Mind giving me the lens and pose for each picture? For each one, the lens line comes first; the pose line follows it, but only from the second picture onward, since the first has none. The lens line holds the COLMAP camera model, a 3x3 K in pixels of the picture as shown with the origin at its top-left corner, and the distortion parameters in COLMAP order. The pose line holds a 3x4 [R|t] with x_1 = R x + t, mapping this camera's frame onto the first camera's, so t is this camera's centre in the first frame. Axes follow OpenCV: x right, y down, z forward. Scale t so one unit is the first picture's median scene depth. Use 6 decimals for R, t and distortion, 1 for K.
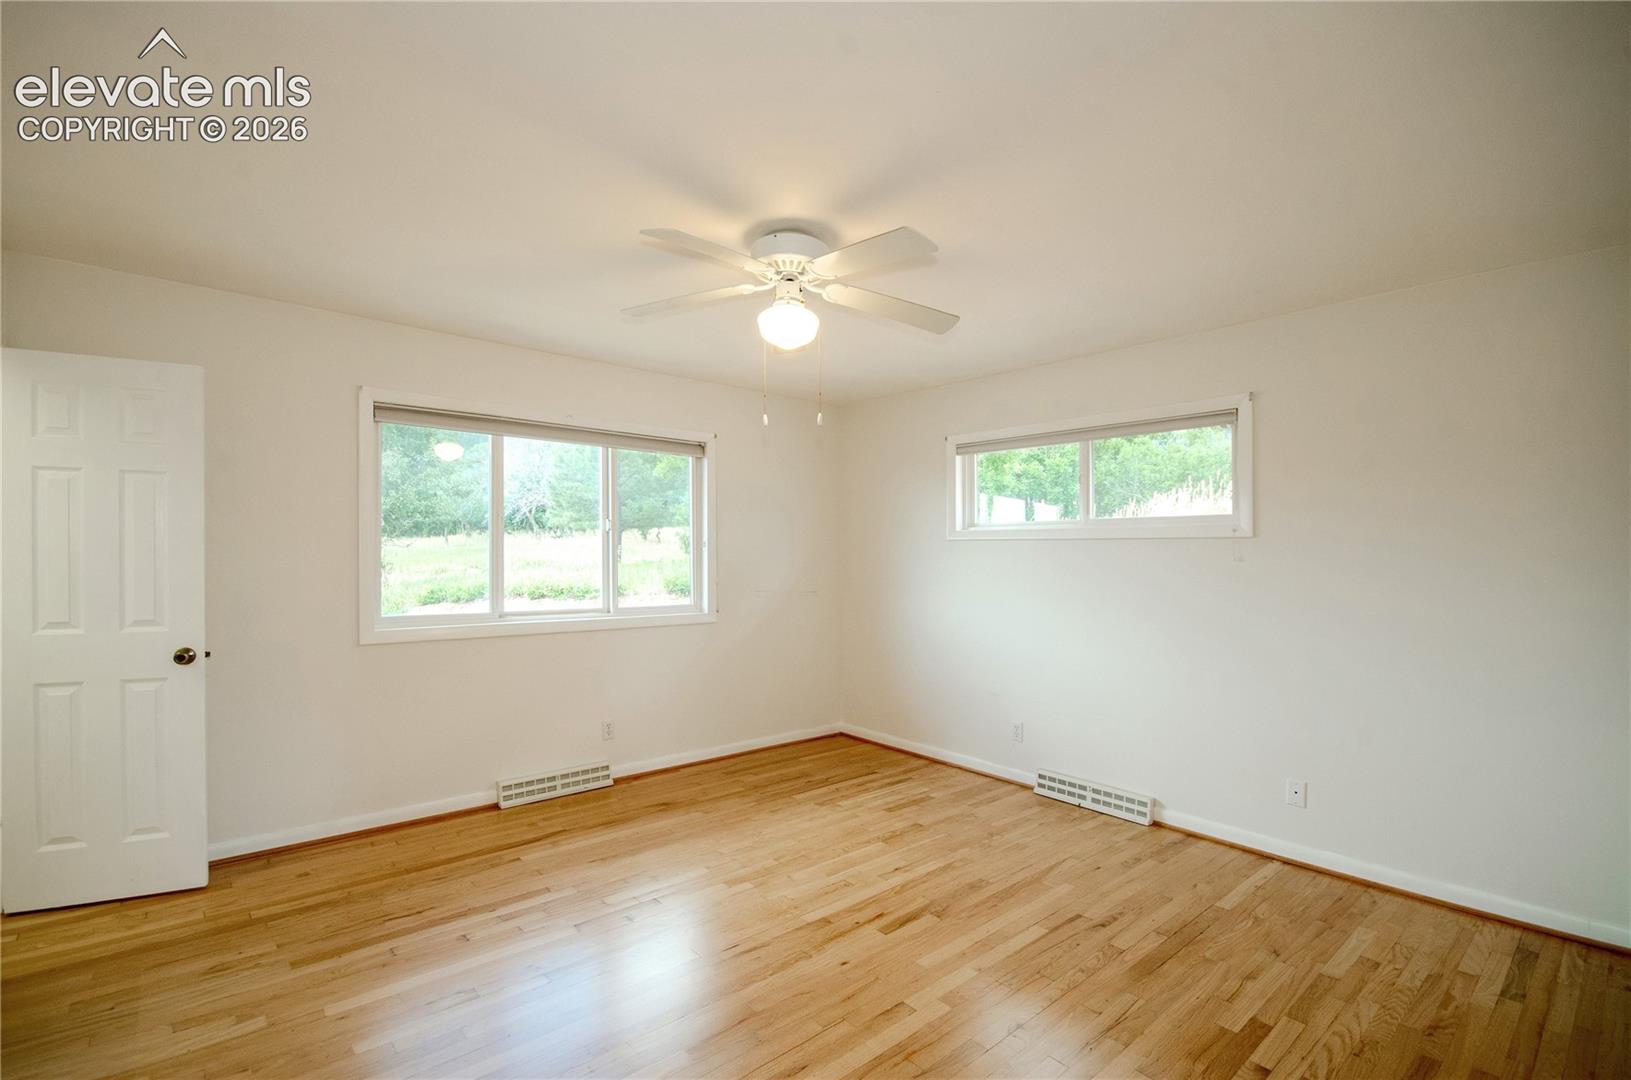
lens RADIAL K [[720.5, 0, 802.7], [0, 720.5, 540.7], [0, 0, 1]] dist [-0.003935, -0.002184]
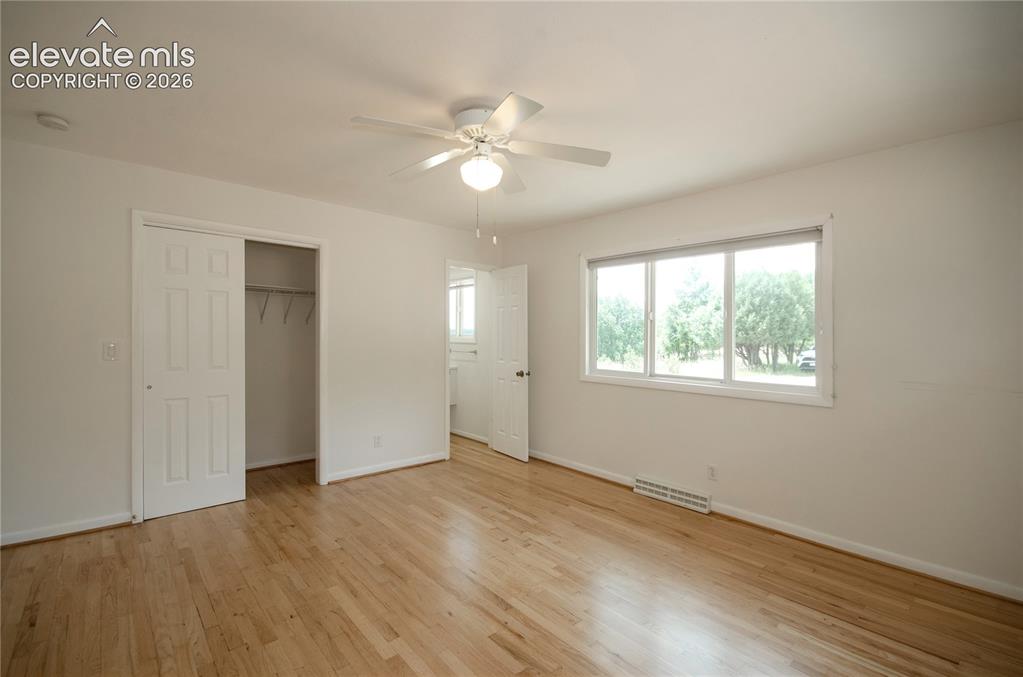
lens RADIAL K [[451.9, 0, 504.4], [0, 451.9, 342.4], [0, 0, 1]] dist [-0.003935, -0.002184]
pose [[0.018213, 0.006625, -0.999812, 0.617754], [0.000801, 0.999978, 0.006641, 0.026857], [0.999834, -0.000922, 0.018208, 0.708216]]
